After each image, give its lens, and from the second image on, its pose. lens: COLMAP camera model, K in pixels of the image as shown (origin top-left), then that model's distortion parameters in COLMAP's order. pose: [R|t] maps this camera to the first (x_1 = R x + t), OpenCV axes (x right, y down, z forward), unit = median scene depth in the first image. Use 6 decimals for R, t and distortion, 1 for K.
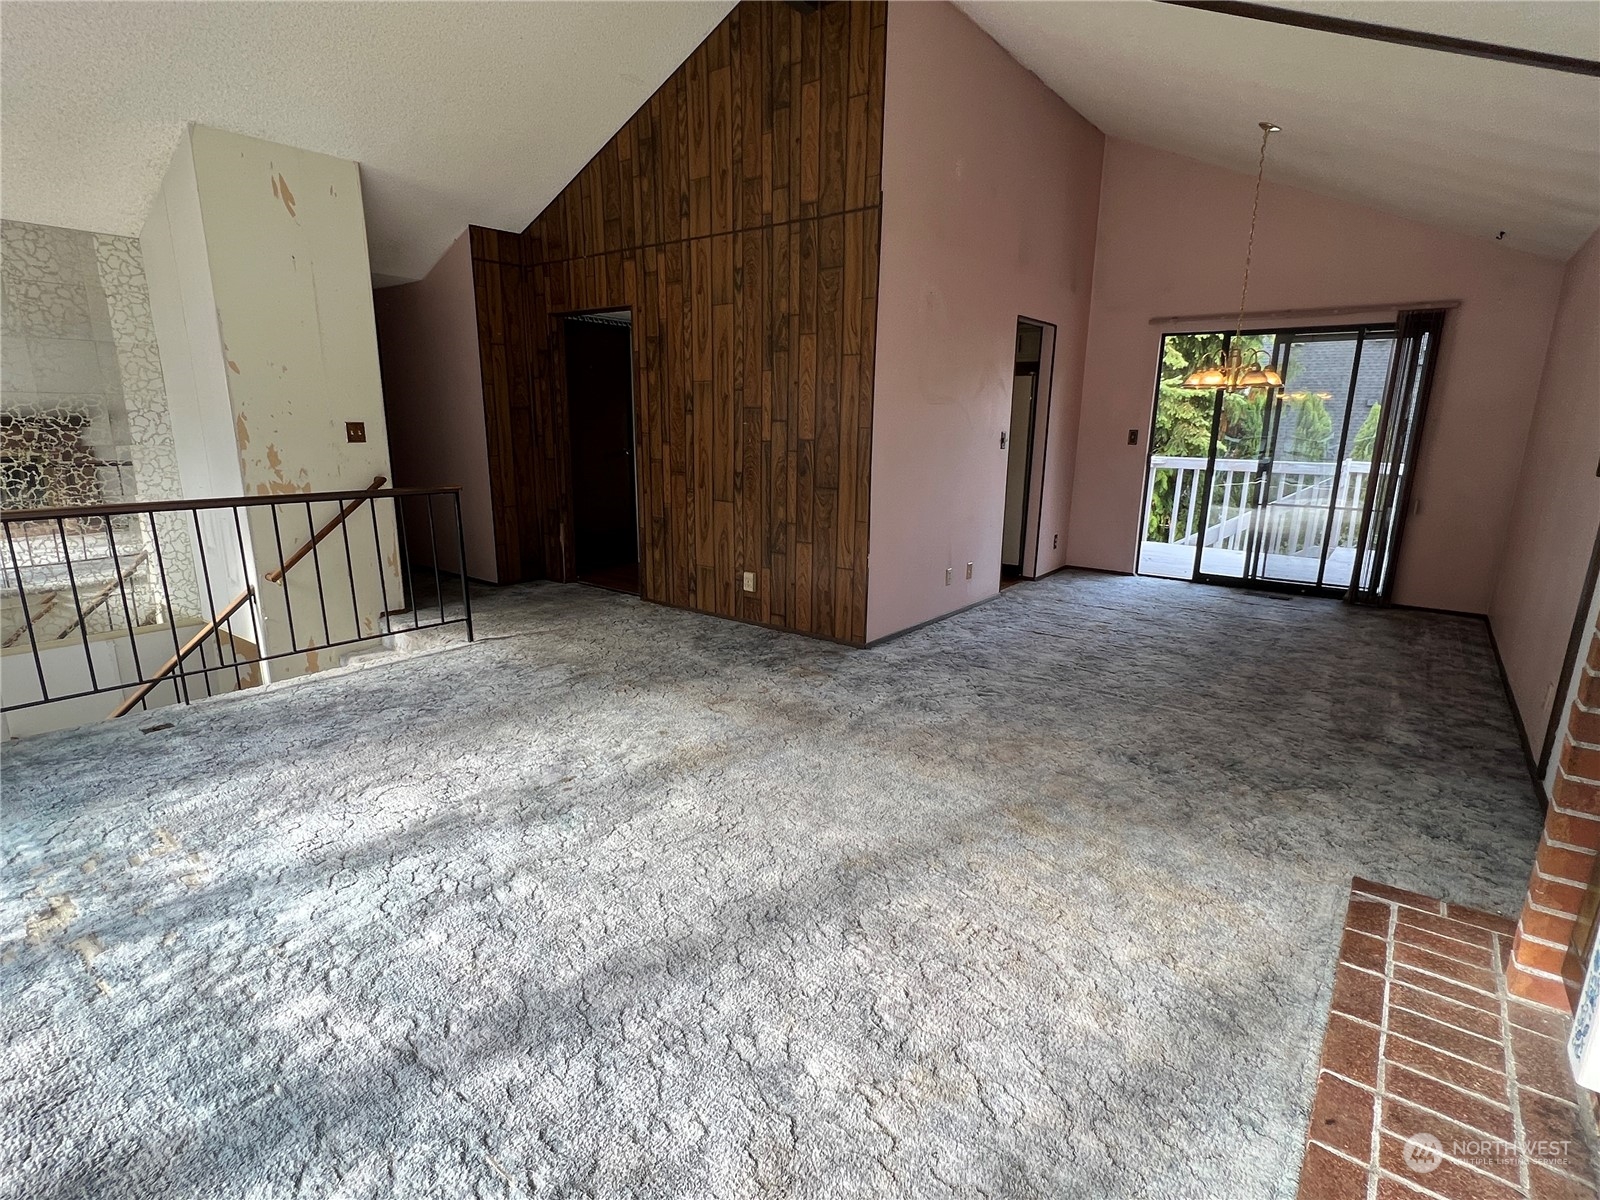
lens RADIAL K [[799.5, 0, 790.5], [0, 799.5, 607.4], [0, 0, 1]] dist [0.004298, 0.000393]
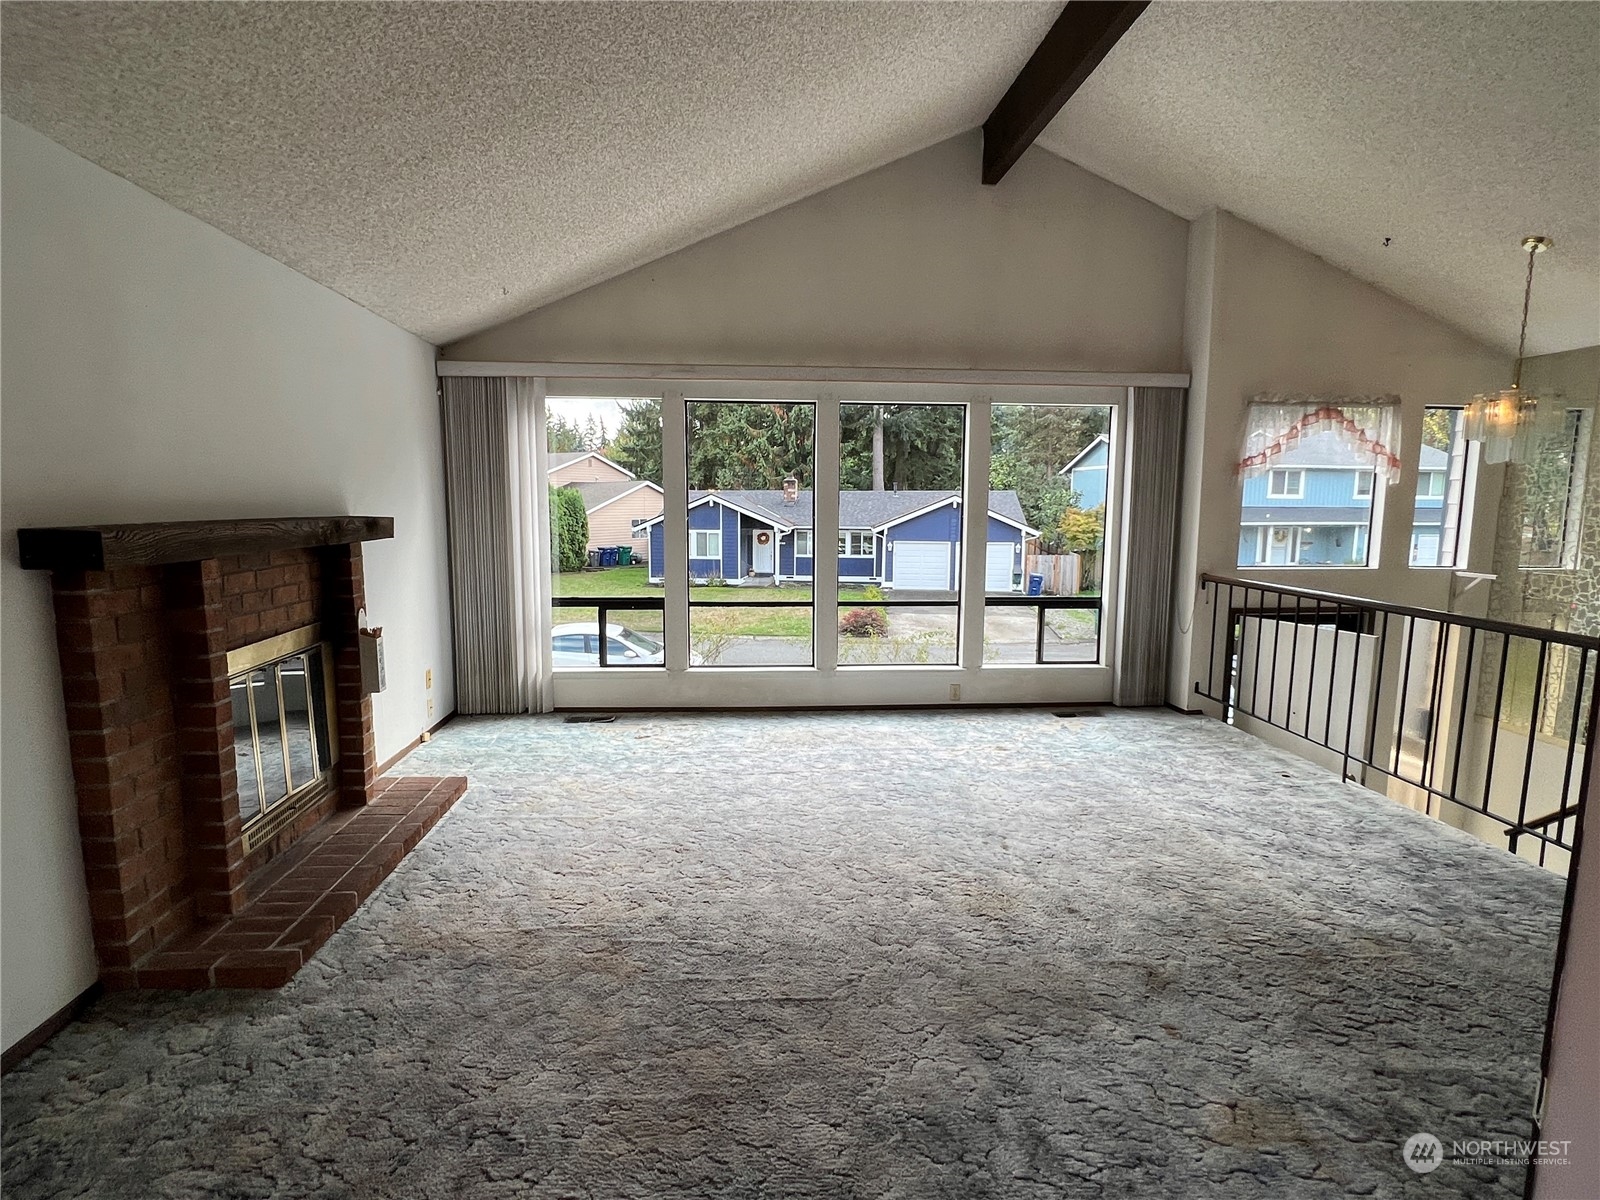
lens RADIAL K [[855.9, 0, 789.1], [0, 855.9, 607.6], [0, 0, 1]] dist [-0.001380, 0.001123]
pose [[-0.745005, 0.068044, -0.663580, 0.640191], [-0.168927, 0.943111, 0.286364, -0.349091], [0.645315, 0.325439, -0.691128, 1.399816]]
